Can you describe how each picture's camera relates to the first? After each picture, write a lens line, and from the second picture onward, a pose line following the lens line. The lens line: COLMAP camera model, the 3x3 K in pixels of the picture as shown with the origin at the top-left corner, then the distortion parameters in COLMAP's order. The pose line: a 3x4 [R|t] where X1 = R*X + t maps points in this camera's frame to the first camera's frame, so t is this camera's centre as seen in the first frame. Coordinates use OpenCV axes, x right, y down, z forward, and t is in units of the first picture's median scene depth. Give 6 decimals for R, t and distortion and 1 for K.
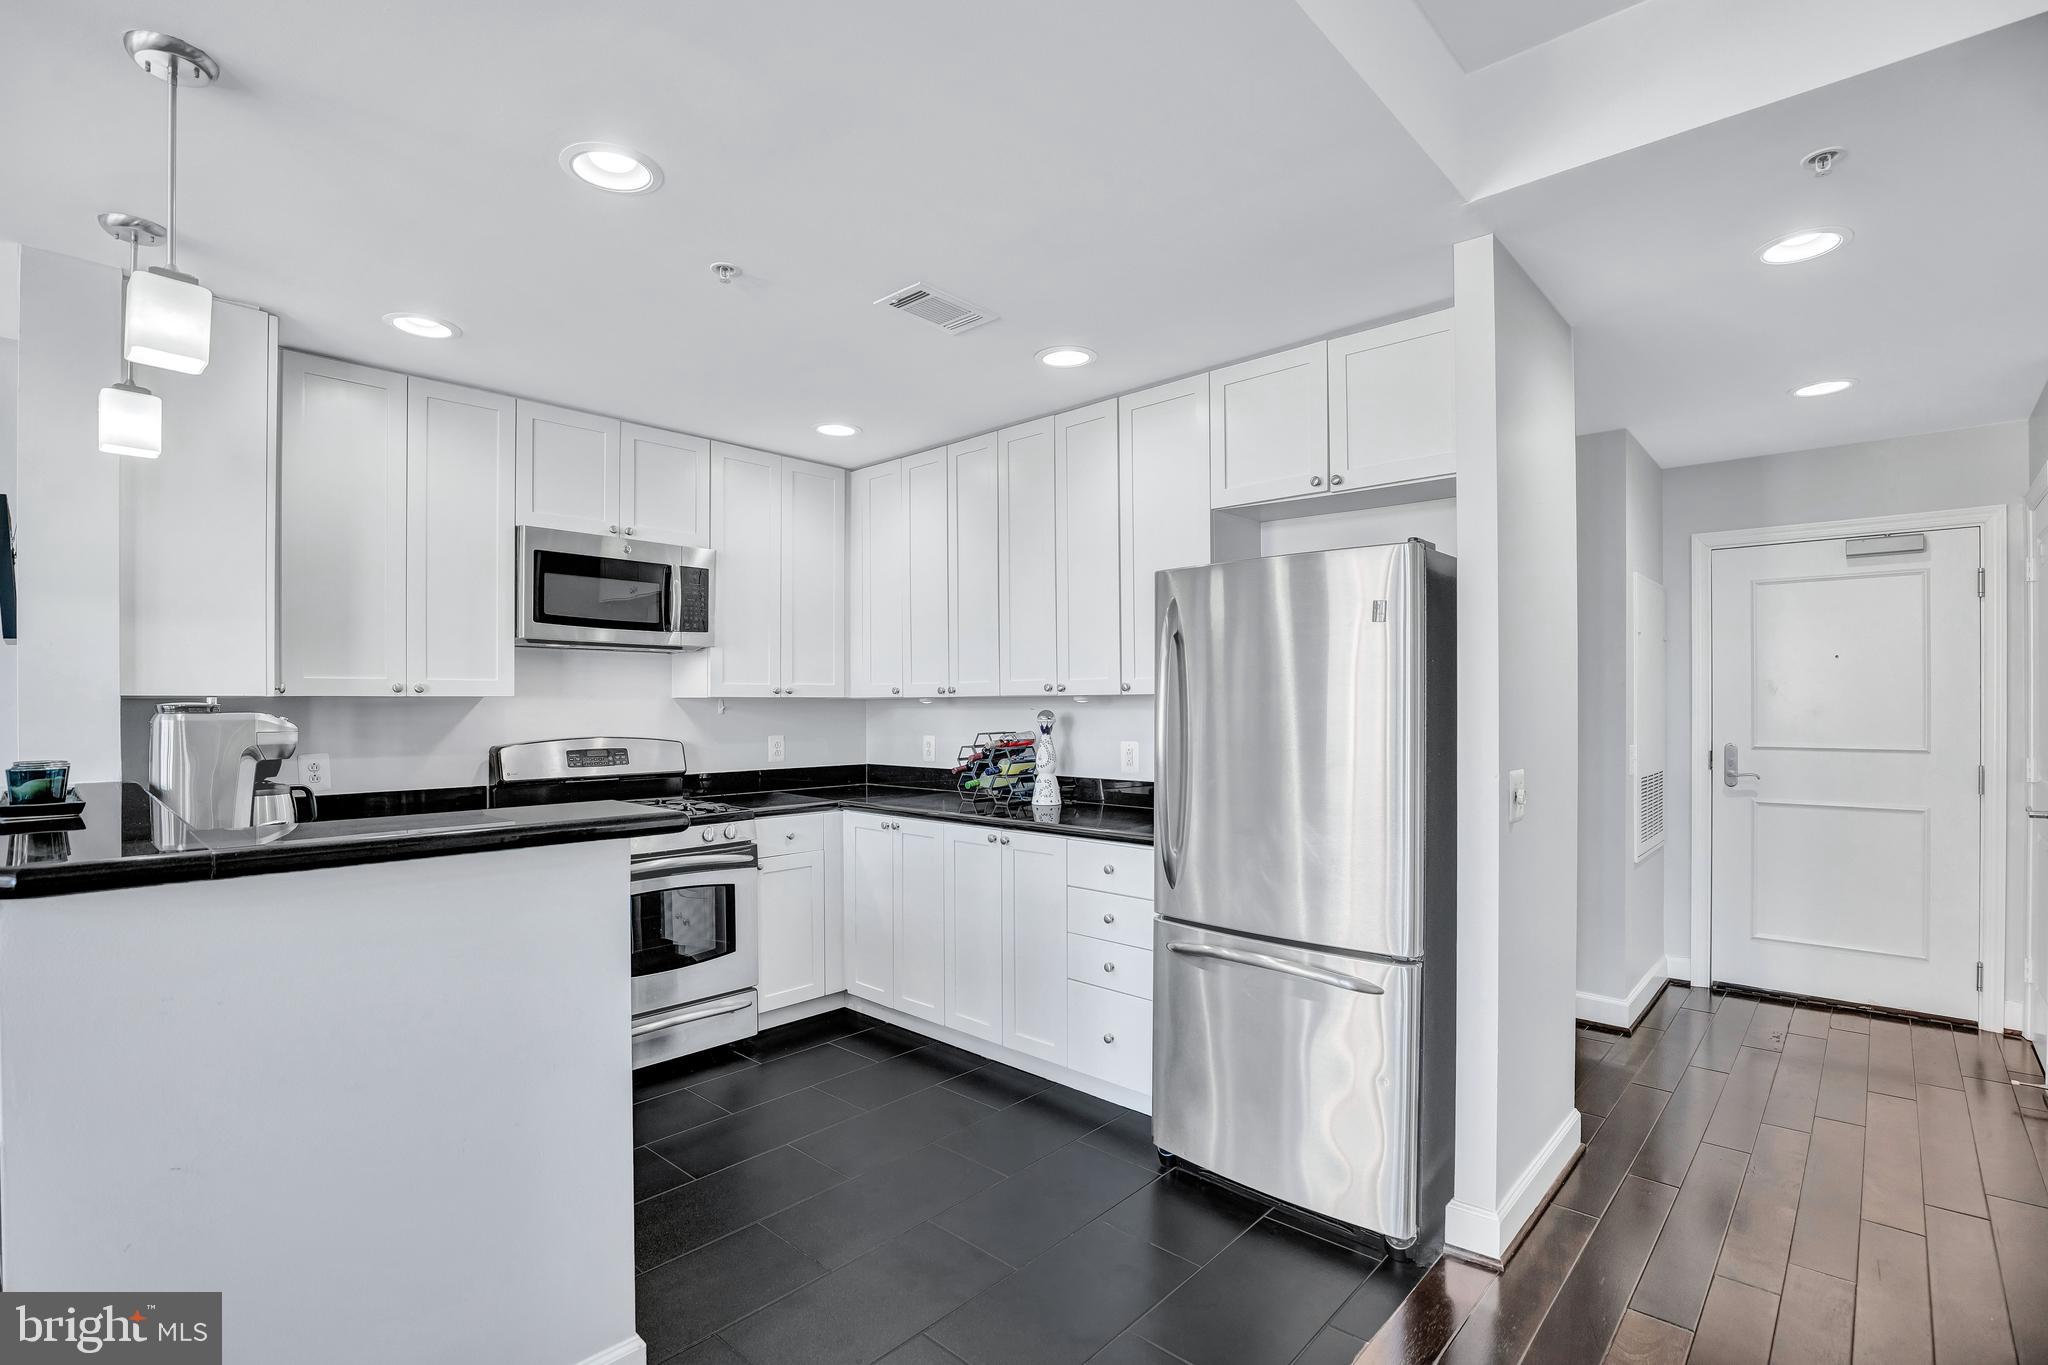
lens RADIAL K [[961.0, 0, 1020.7], [0, 961.0, 708.5], [0, 0, 1]] dist [-0.038369, 0.008557]
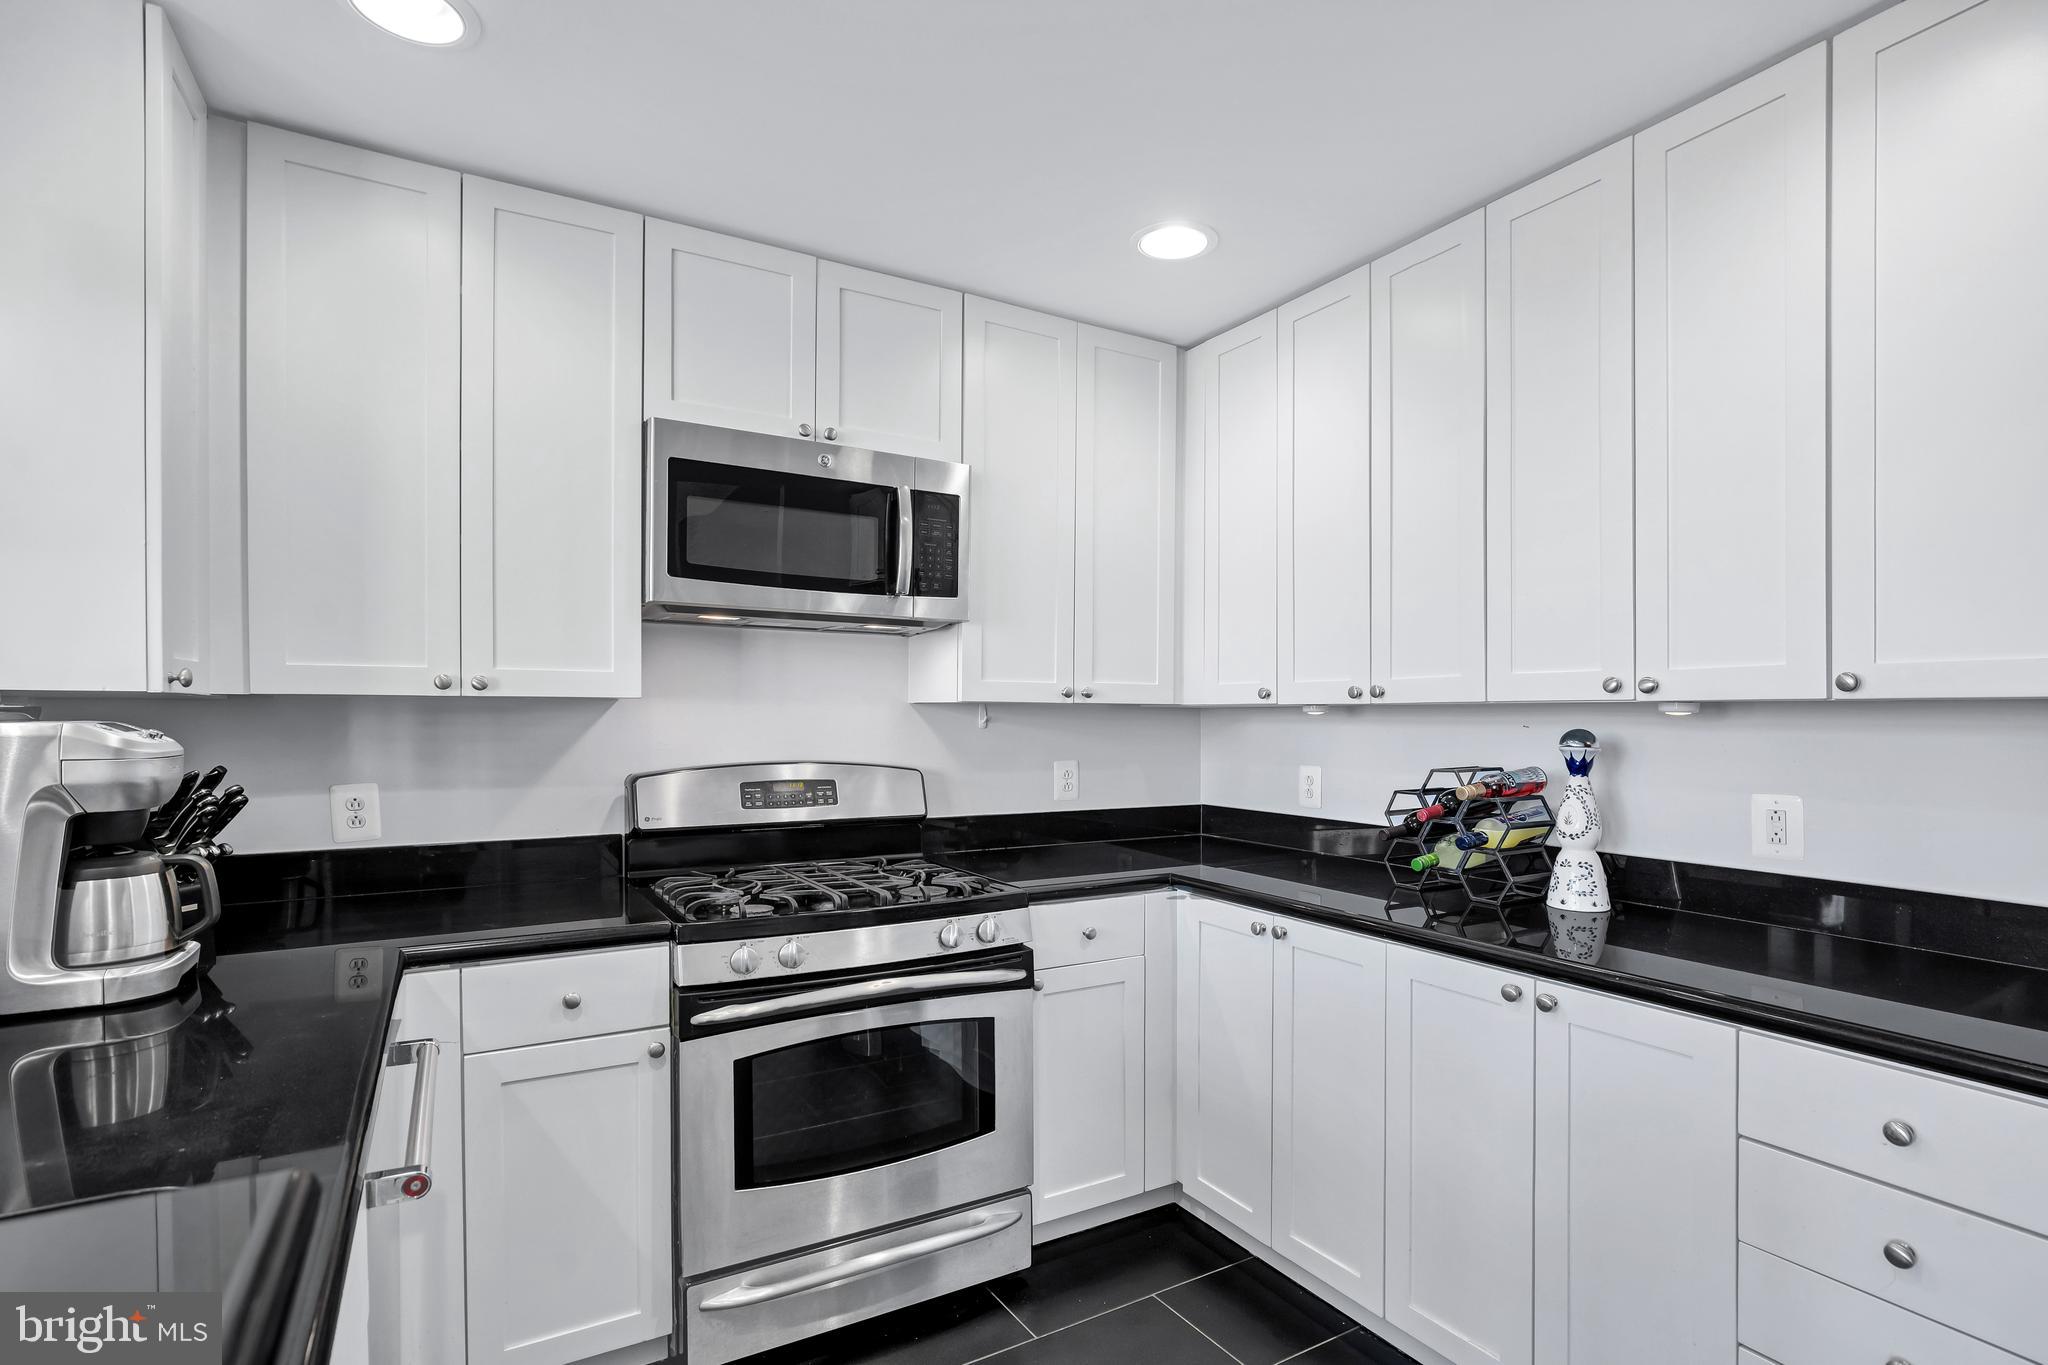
lens RADIAL K [[961.0, 0, 1012.2], [0, 961.0, 721.0], [0, 0, 1]] dist [-0.038369, 0.008557]
pose [[0.950692, 0.007206, -0.310054, -0.105935], [-0.007286, 0.999973, 0.000898, -0.000011], [0.310052, 0.001405, 0.950719, 0.439260]]
